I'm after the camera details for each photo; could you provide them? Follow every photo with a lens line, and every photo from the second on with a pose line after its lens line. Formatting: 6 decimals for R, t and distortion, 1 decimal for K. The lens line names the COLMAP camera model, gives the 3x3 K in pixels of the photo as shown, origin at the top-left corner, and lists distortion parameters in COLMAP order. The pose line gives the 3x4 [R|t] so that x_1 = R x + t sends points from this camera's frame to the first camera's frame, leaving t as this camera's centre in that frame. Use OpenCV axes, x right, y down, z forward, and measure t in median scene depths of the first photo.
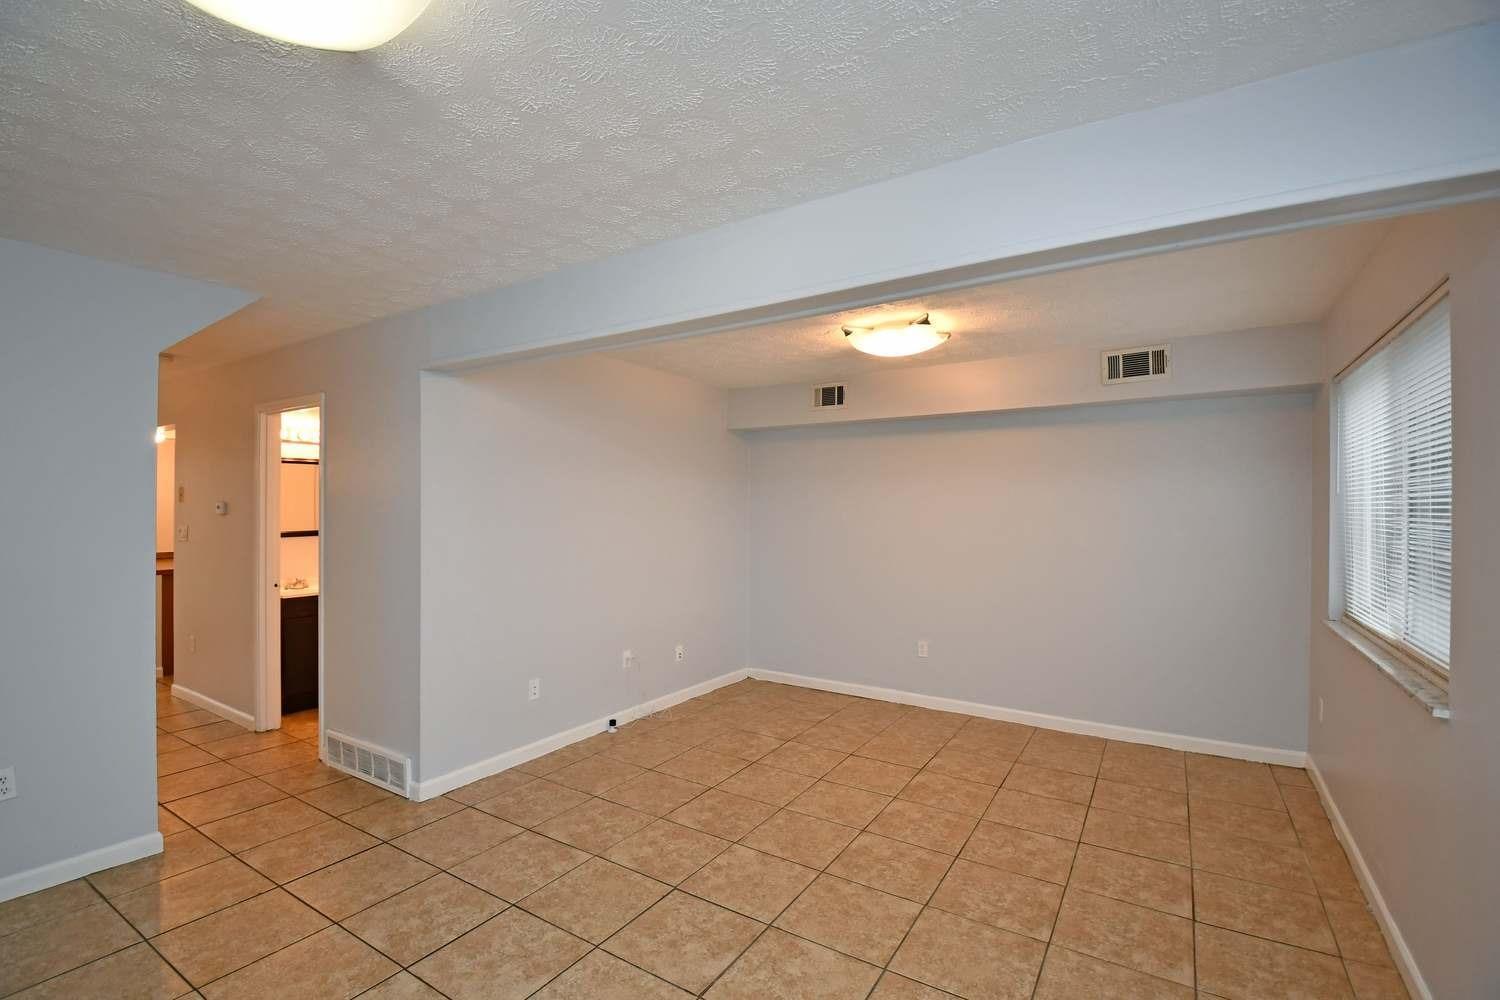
lens RADIAL K [[664.6, 0, 744.2], [0, 664.6, 504.7], [0, 0, 1]] dist [0.002686, -0.011663]
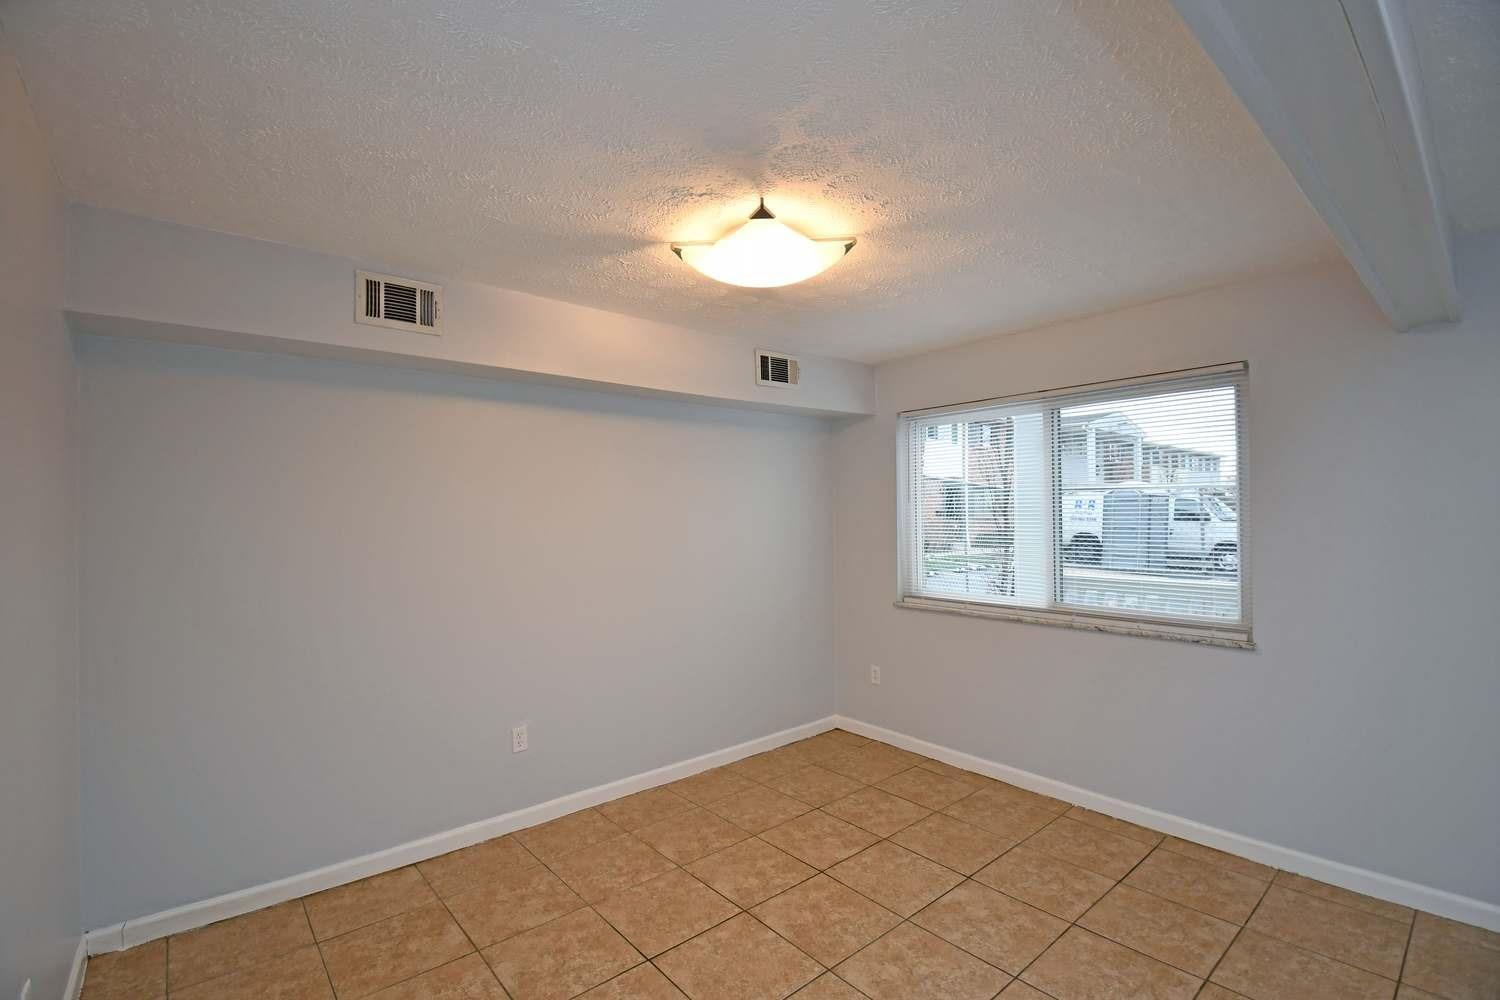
lens RADIAL K [[664.6, 0, 744.2], [0, 664.6, 504.7], [0, 0, 1]] dist [0.002686, -0.011663]
pose [[0.289038, 0.002152, 0.957315, -0.358357], [-0.003271, 0.999994, -0.001260, -0.011571], [-0.957312, -0.002767, 0.289043, 0.762555]]
